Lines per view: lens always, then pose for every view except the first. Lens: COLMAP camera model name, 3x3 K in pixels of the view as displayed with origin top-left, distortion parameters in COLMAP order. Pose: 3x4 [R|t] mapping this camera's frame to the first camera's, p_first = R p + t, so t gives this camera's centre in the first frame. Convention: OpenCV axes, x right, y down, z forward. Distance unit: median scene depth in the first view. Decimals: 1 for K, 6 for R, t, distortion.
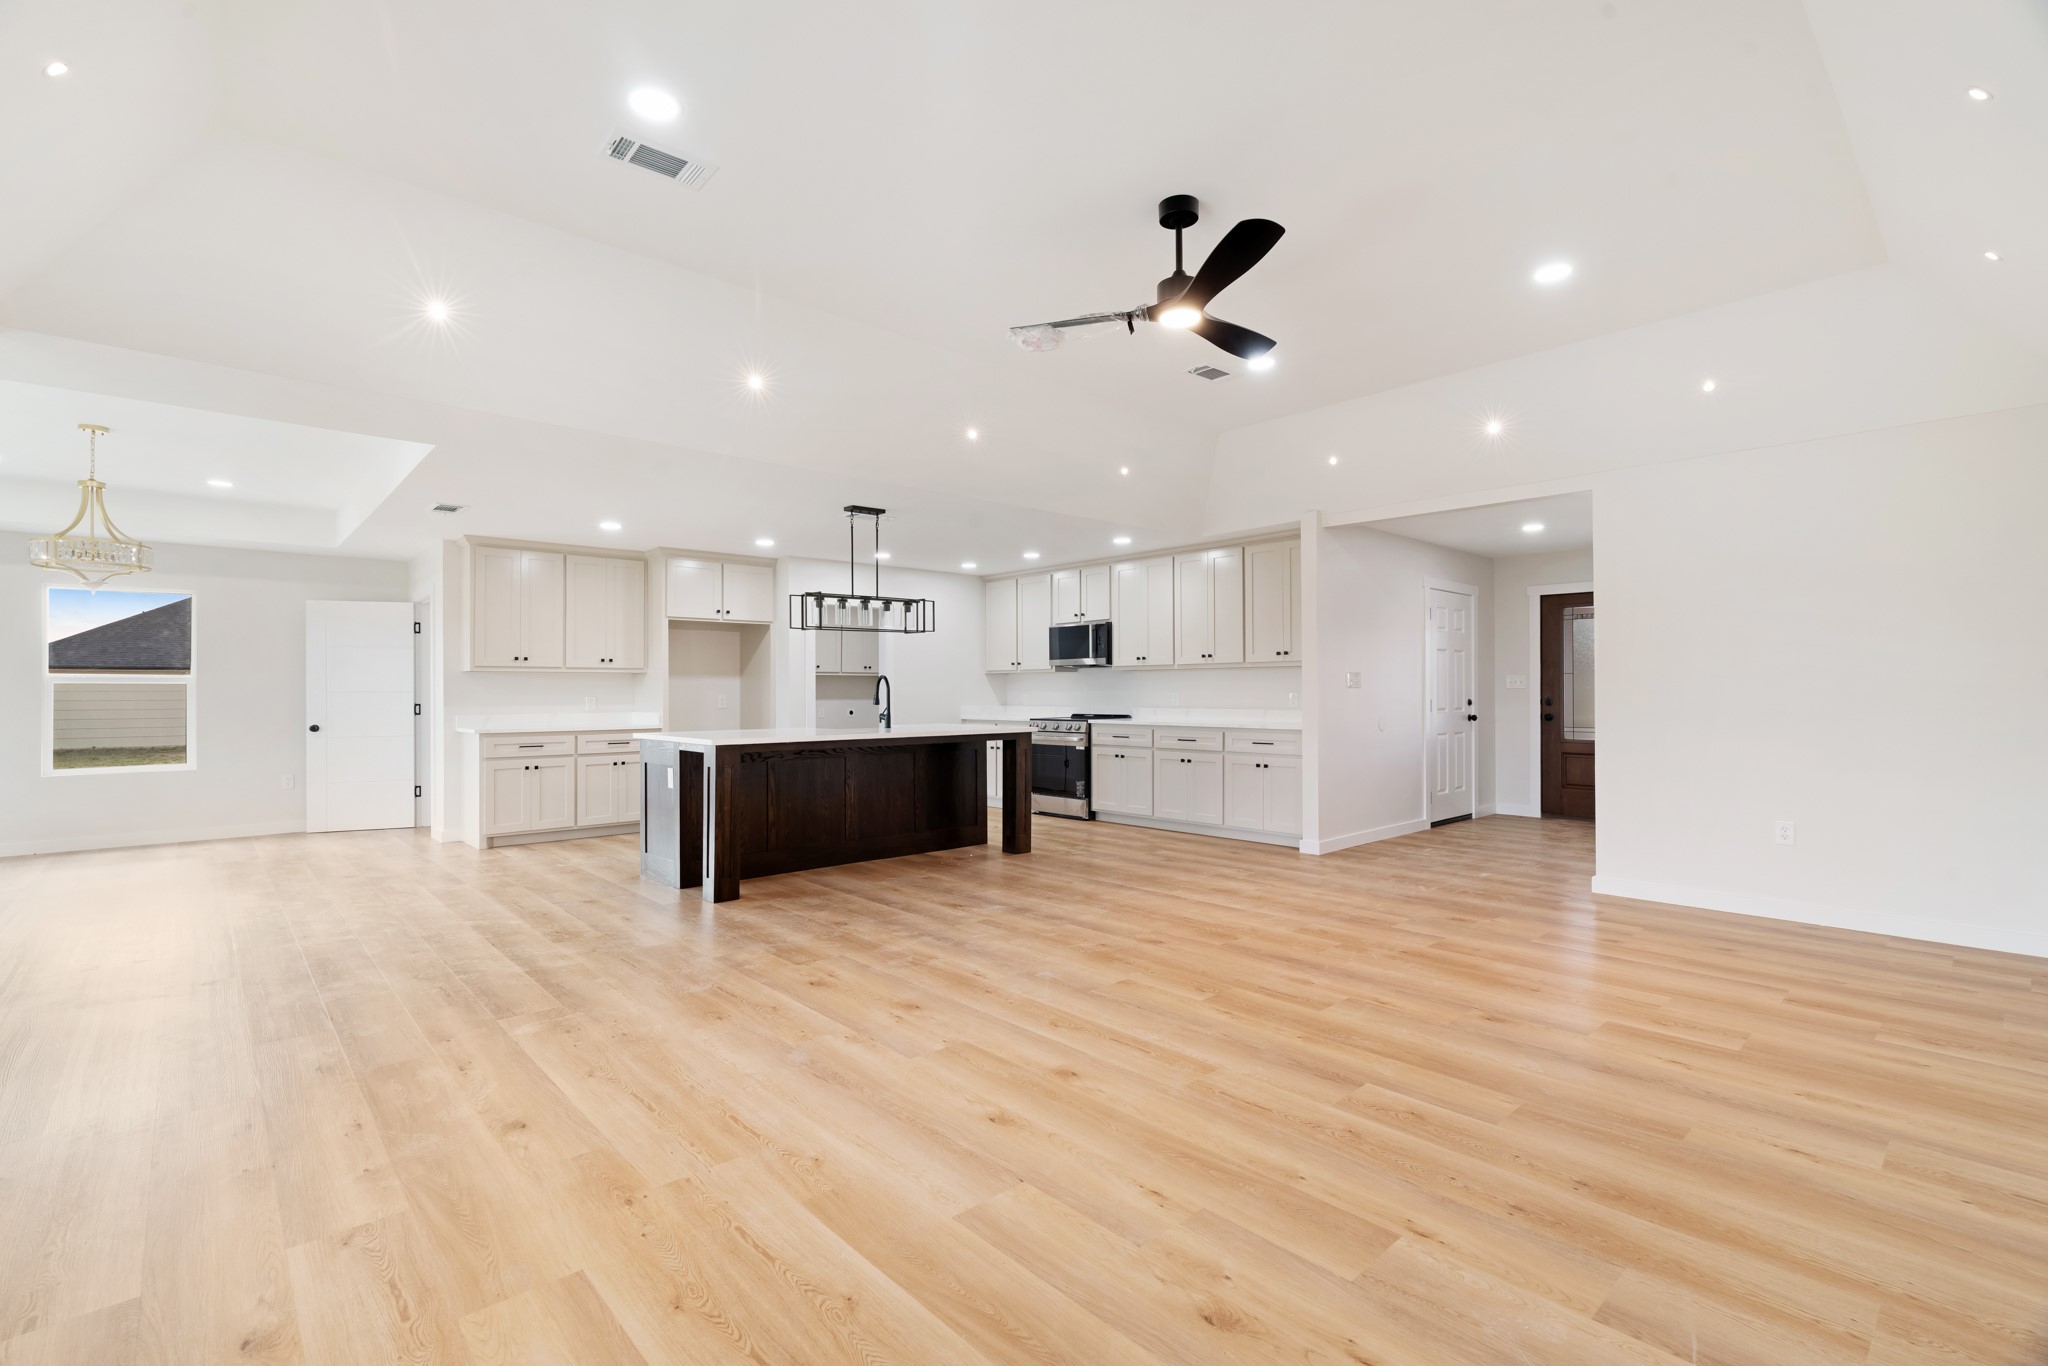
lens RADIAL K [[909.4, 0, 1024.0], [0, 909.4, 683.0], [0, 0, 1]] dist [-0.001892, 0.000186]
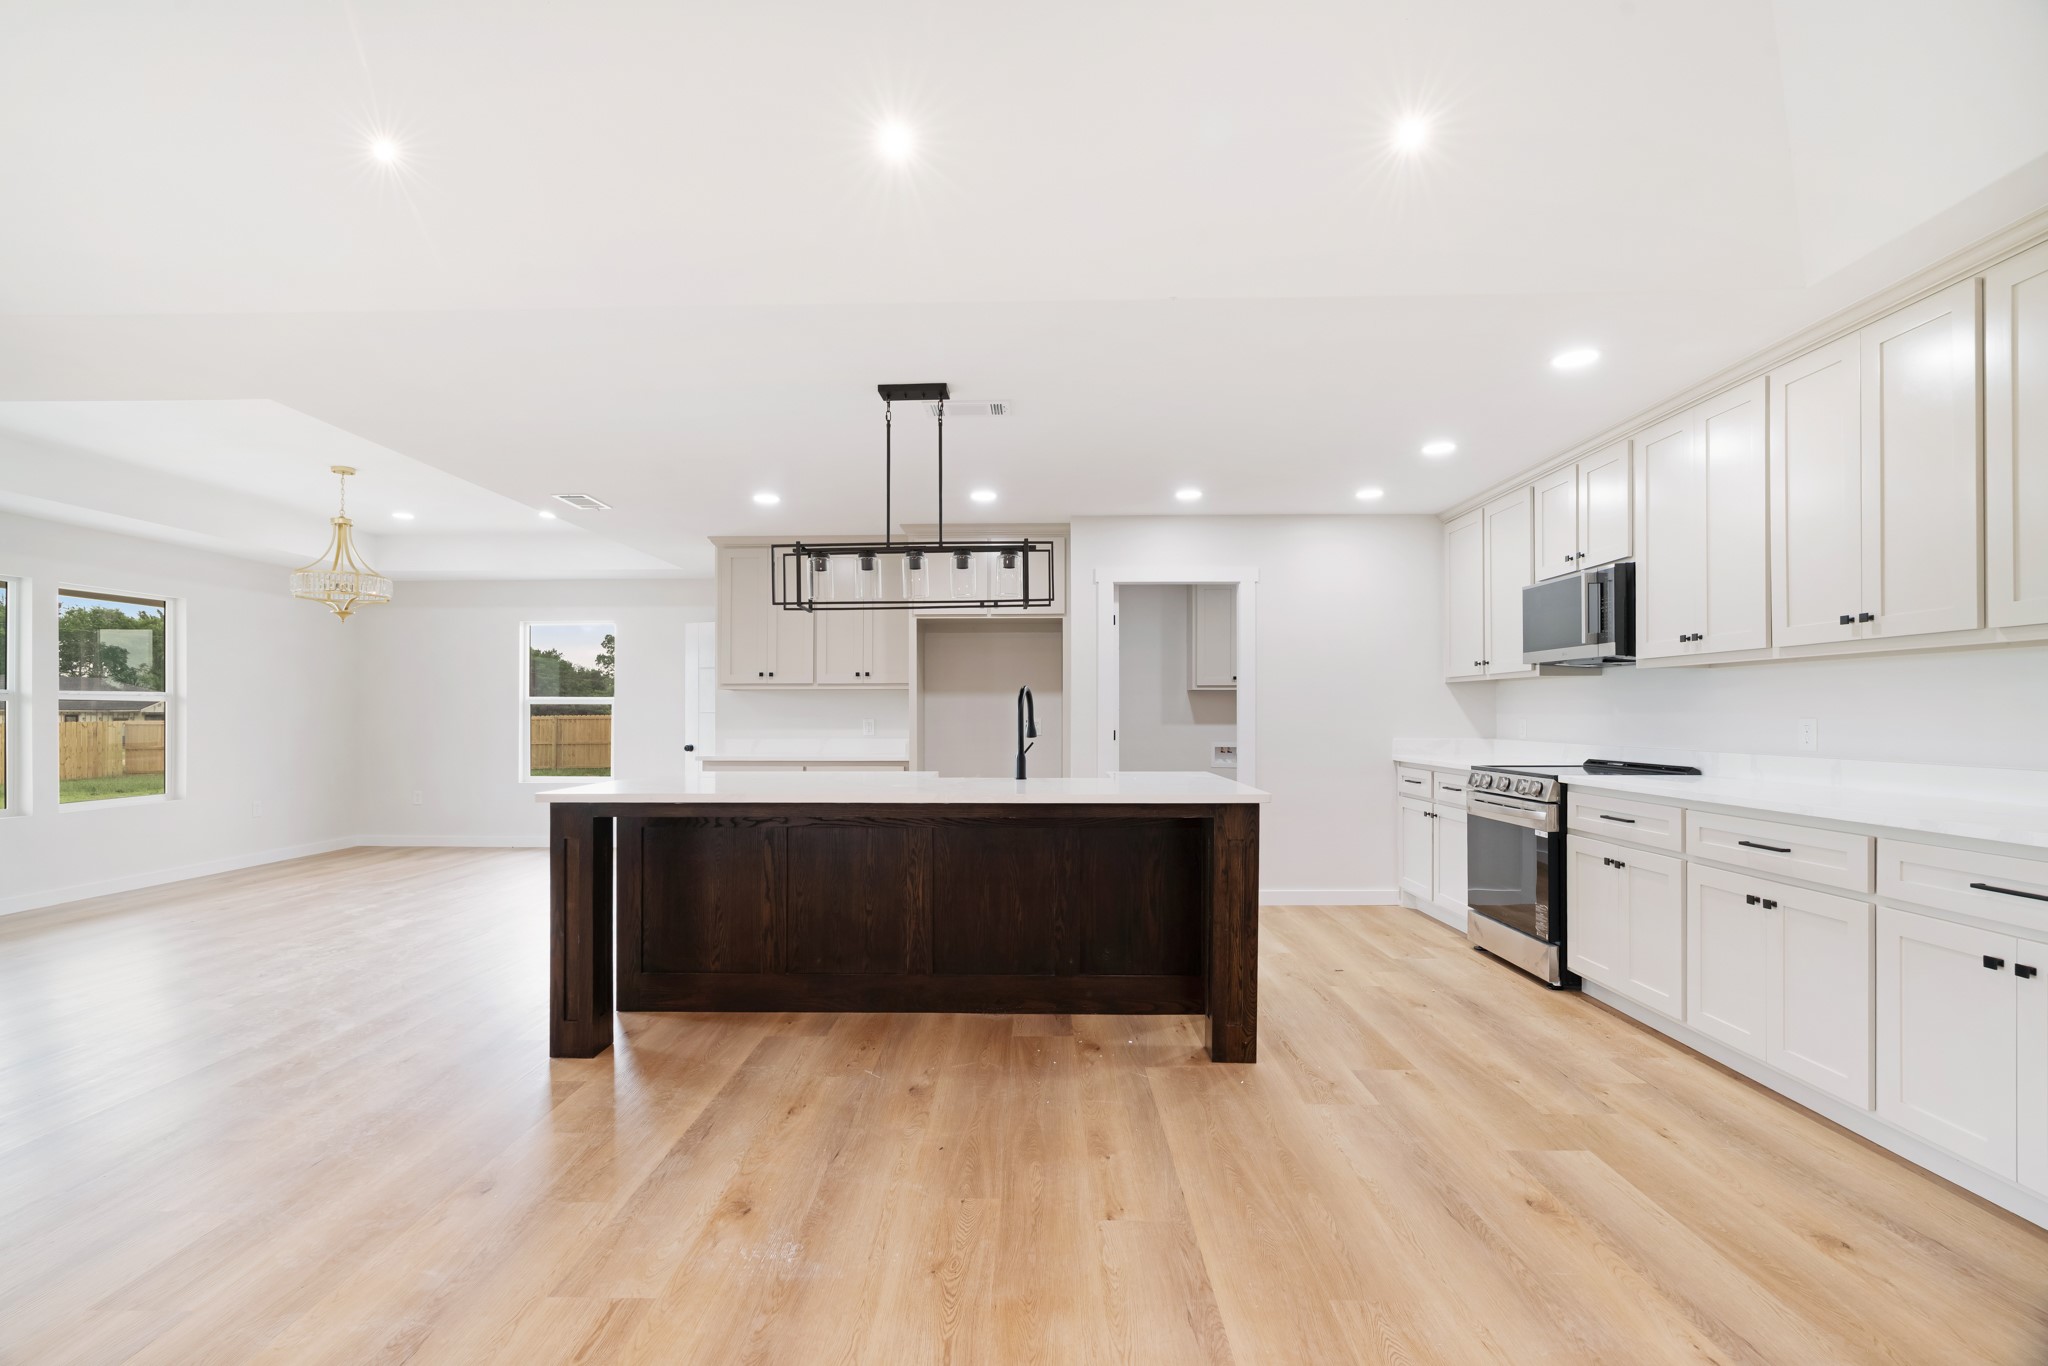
lens RADIAL K [[925.5, 0, 1018.7], [0, 925.5, 708.4], [0, 0, 1]] dist [-0.001582, 0.000262]
pose [[0.724799, -0.000797, -0.688960, 0.245367], [0.004839, 0.999981, 0.003934, 0.003340], [0.688943, -0.006186, 0.724789, 0.579209]]
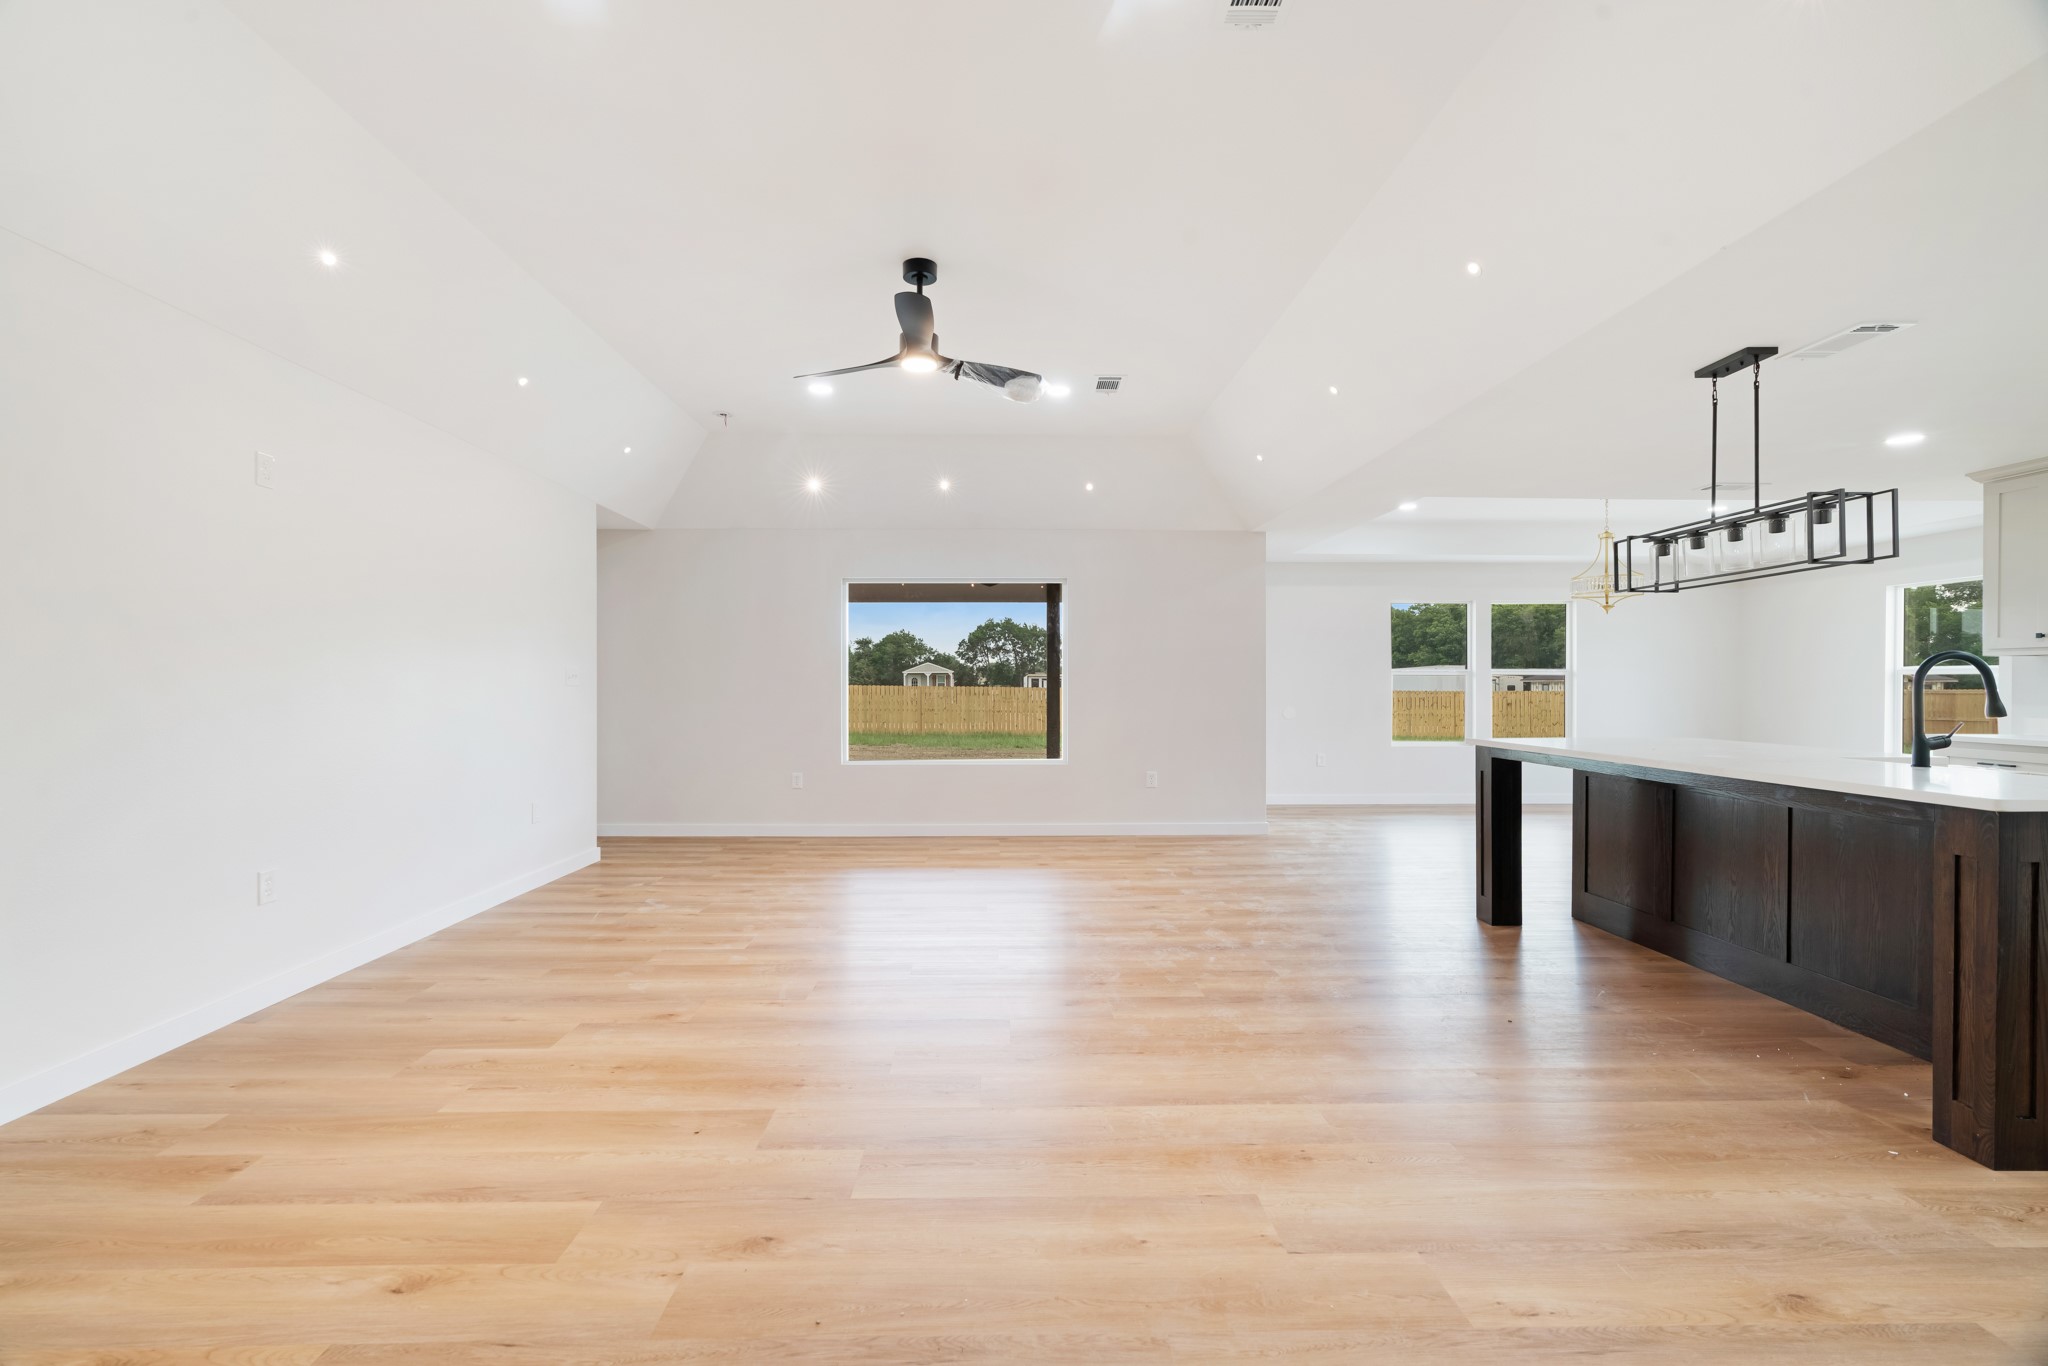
lens RADIAL K [[909.4, 0, 1024.0], [0, 909.4, 683.0], [0, 0, 1]] dist [-0.001892, 0.000186]
pose [[-0.649806, 0.003771, -0.760091, 0.495973], [0.009584, 0.999949, -0.003233, 0.003782], [0.760040, -0.009385, -0.649809, 0.949204]]
